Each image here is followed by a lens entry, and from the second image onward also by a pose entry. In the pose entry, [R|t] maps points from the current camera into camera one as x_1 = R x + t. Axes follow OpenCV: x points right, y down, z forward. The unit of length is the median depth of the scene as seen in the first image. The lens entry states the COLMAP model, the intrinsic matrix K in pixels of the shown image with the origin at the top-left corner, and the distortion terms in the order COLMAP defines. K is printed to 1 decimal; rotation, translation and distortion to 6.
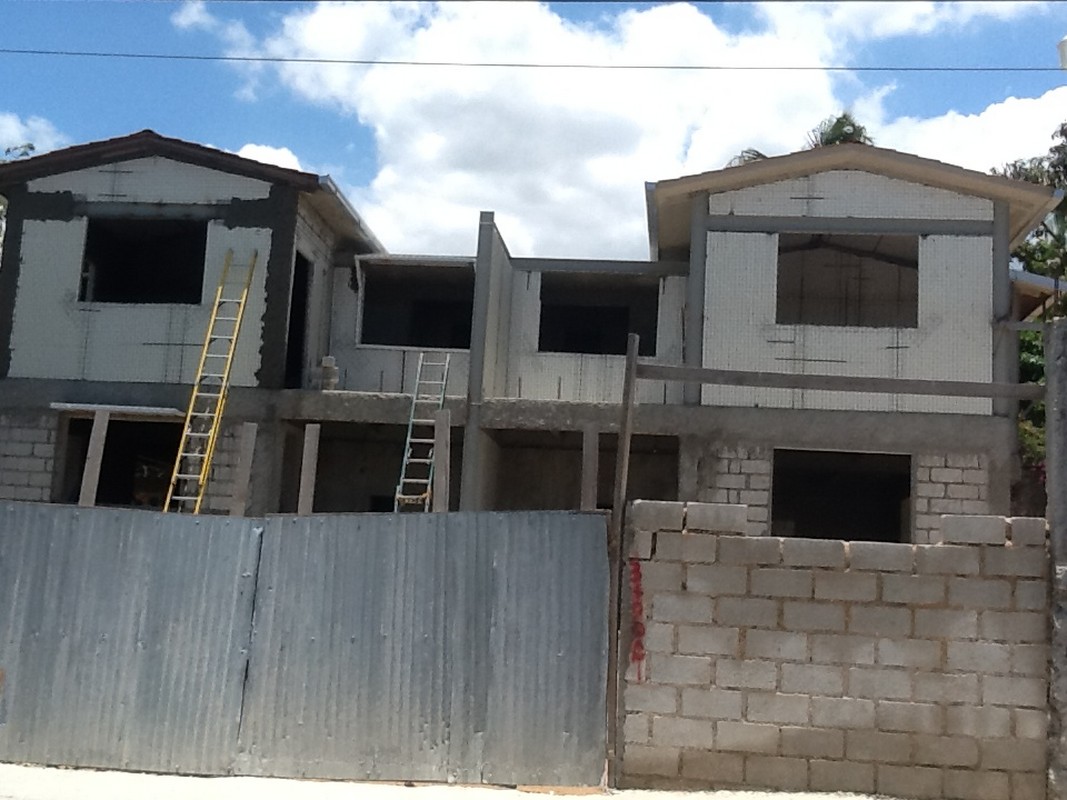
lens RADIAL K [[1354.5, 0, 533.3], [0, 1354.5, 399.7], [0, 0, 1]] dist [-0.026442, 0.000000]
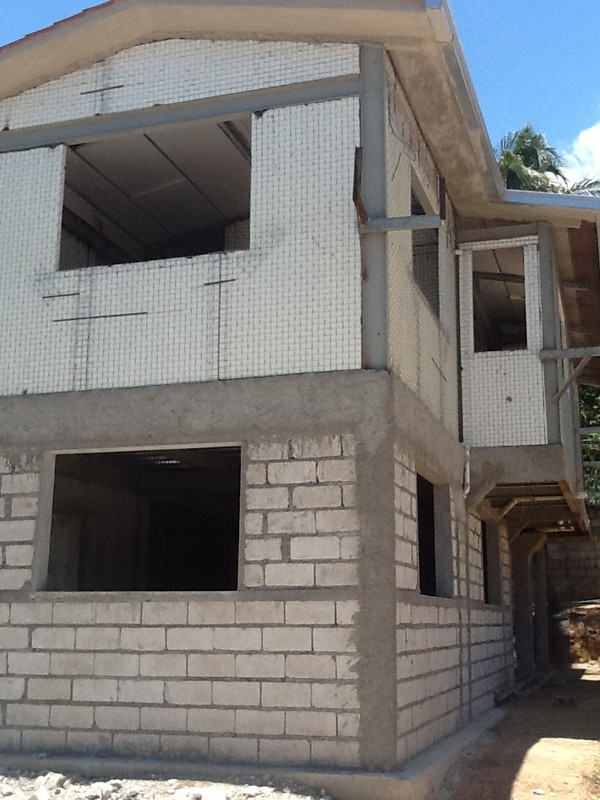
lens RADIAL K [[1015.5, 0, 297.0], [0, 1015.5, 396.3], [0, 0, 1]] dist [-0.026442, 0.000000]
pose [[0.978256, -0.096245, -0.183719, 0.391722], [0.083548, 0.993627, -0.075661, 0.055799], [0.189831, 0.058667, 0.980063, 0.537078]]
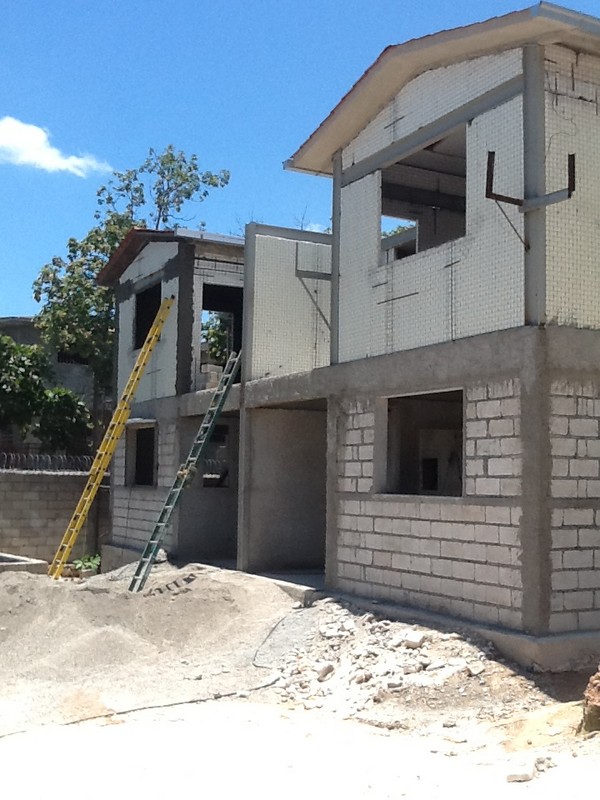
lens RADIAL K [[1015.5, 0, 299.4], [0, 1015.5, 395.9], [0, 0, 1]] dist [-0.026442, 0.000000]
pose [[0.535733, -0.118271, -0.836064, 0.745134], [0.152622, 0.987397, -0.041881, 0.055378], [0.830480, -0.105164, 0.547032, 0.566311]]
